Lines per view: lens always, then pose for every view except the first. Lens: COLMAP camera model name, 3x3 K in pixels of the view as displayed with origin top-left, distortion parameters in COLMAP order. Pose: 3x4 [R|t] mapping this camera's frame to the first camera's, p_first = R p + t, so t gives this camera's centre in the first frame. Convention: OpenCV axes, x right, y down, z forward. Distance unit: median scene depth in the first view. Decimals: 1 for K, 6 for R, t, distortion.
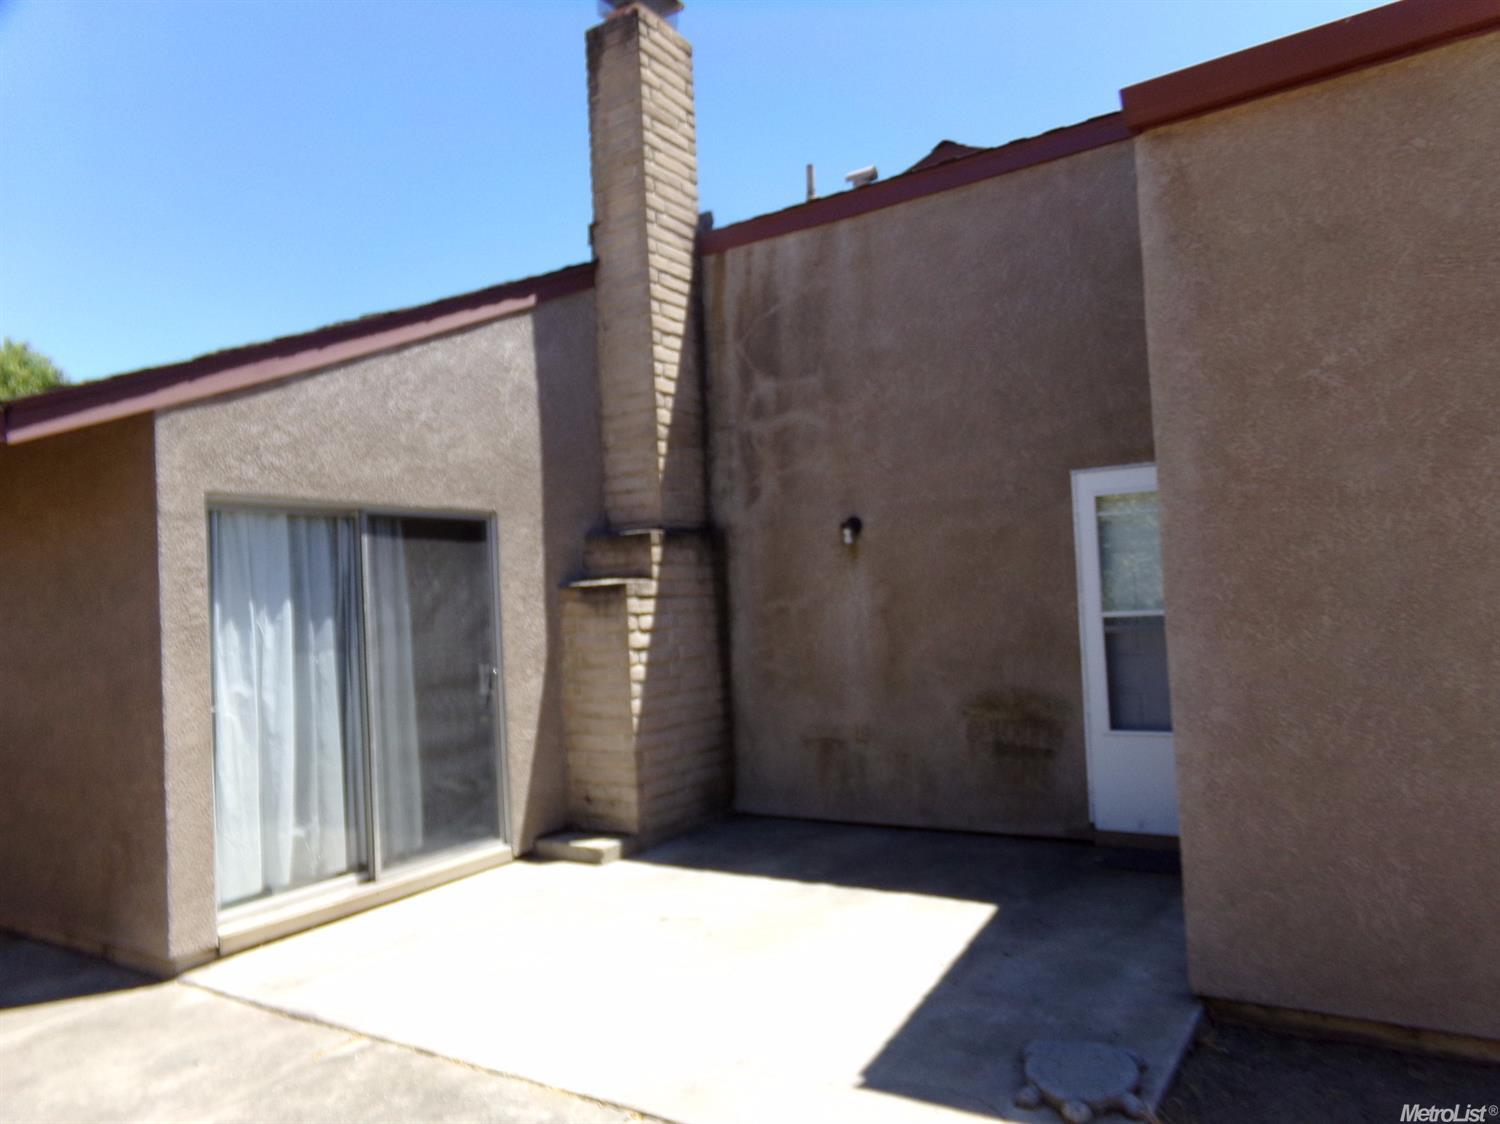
lens RADIAL K [[1029.0, 0, 753.4], [0, 1029.0, 570.2], [0, 0, 1]] dist [-0.079013, 0.118698]
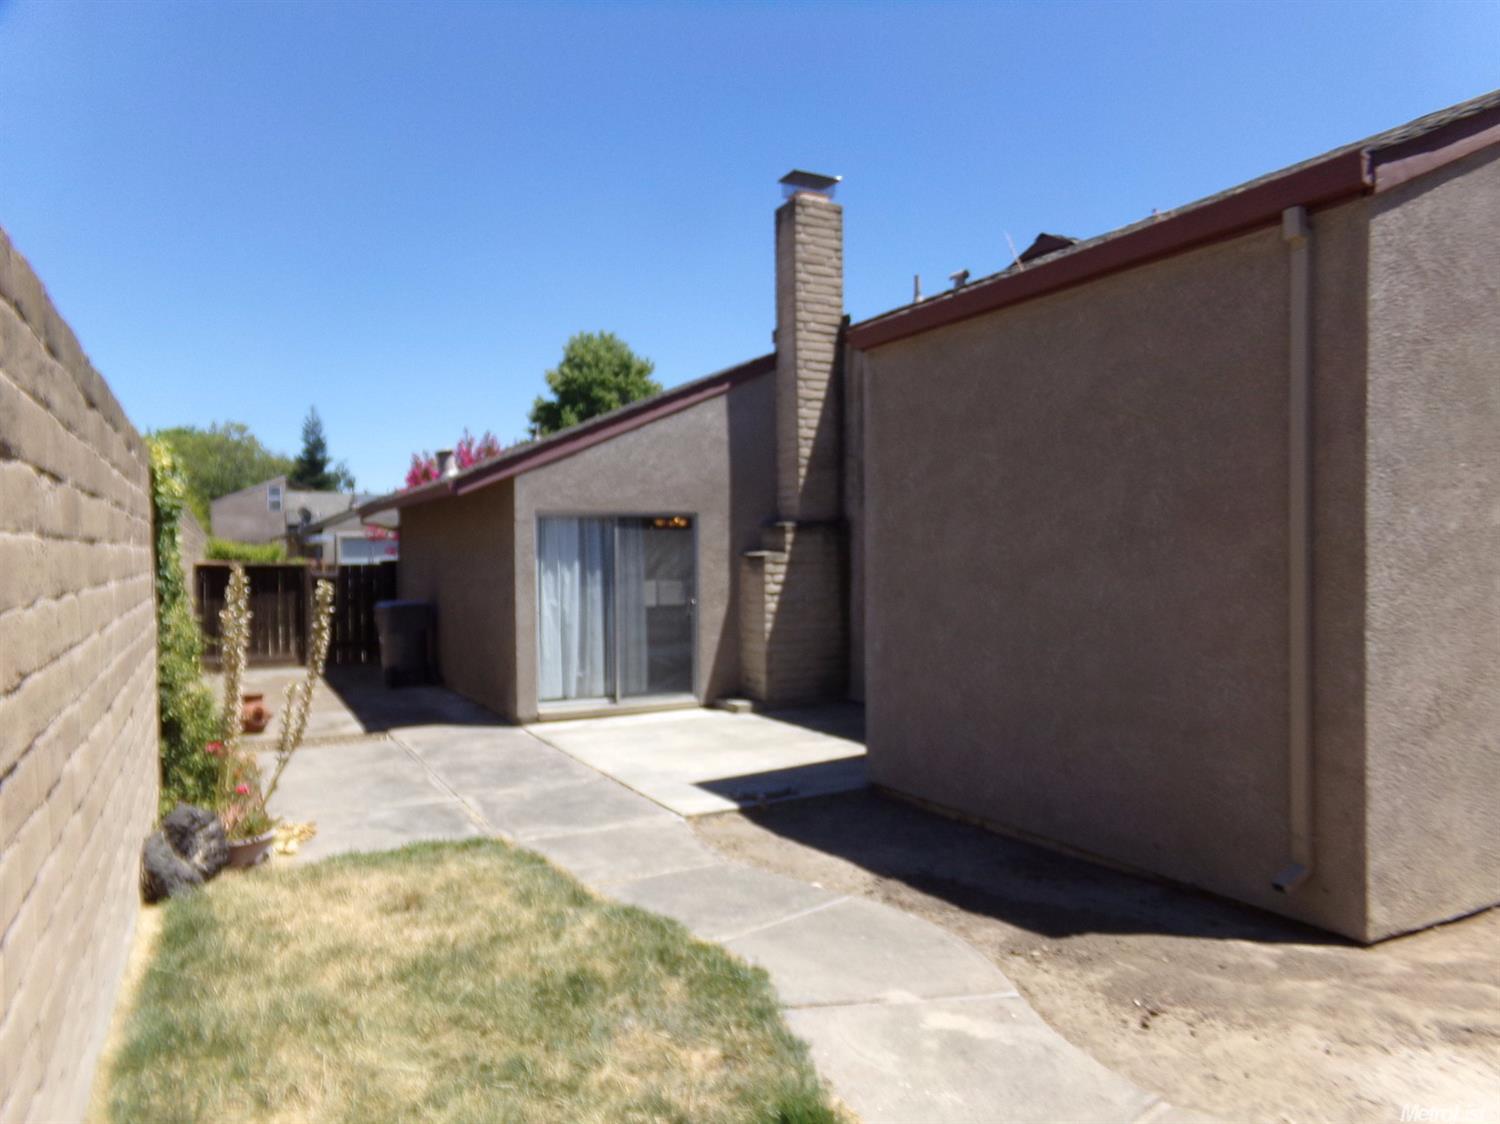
lens RADIAL K [[1029.0, 0, 753.4], [0, 1029.0, 570.2], [0, 0, 1]] dist [-0.079013, 0.118698]
pose [[0.870801, 0.051157, -0.488968, 0.680895], [-0.018428, 0.997269, 0.071518, -0.082250], [0.491291, -0.053267, 0.869365, -0.489237]]
